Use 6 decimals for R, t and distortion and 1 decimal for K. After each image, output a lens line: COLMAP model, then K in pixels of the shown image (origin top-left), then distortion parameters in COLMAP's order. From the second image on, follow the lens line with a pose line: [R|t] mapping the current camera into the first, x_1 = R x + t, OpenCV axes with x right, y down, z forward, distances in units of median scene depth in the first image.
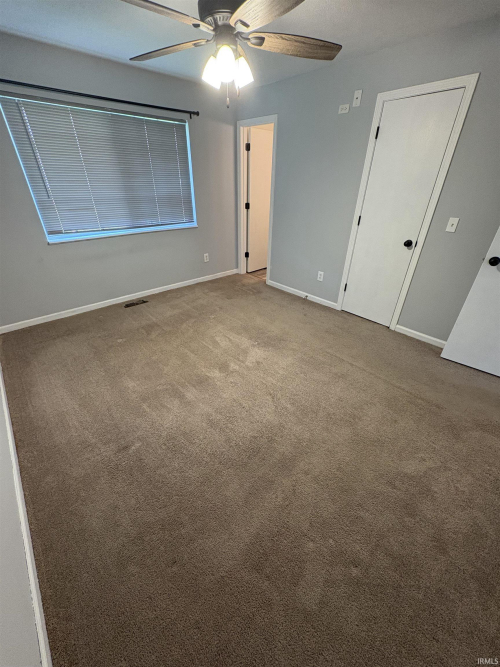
lens RADIAL K [[266.5, 0, 250.2], [0, 266.5, 332.9], [0, 0, 1]] dist [0.001649, 0.000135]
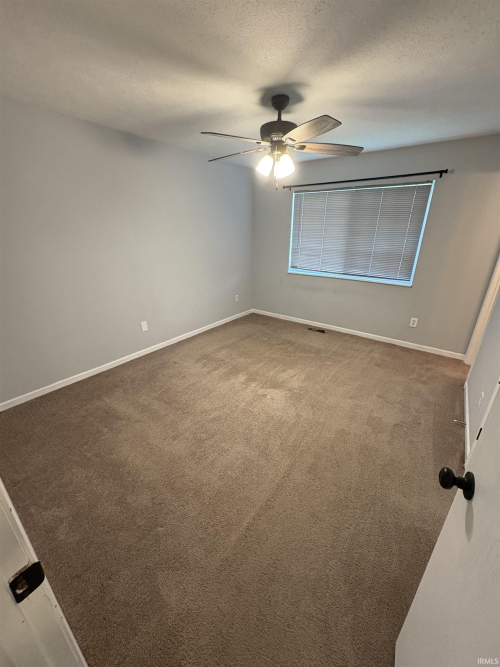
lens RADIAL K [[266.5, 0, 249.2], [0, 266.5, 333.6], [0, 0, 1]] dist [0.001649, 0.000135]
pose [[0.188333, 0.352535, -0.916651, 0.686201], [-0.497768, 0.838854, 0.220345, -0.227813], [0.846615, 0.414782, 0.333465, 0.359827]]
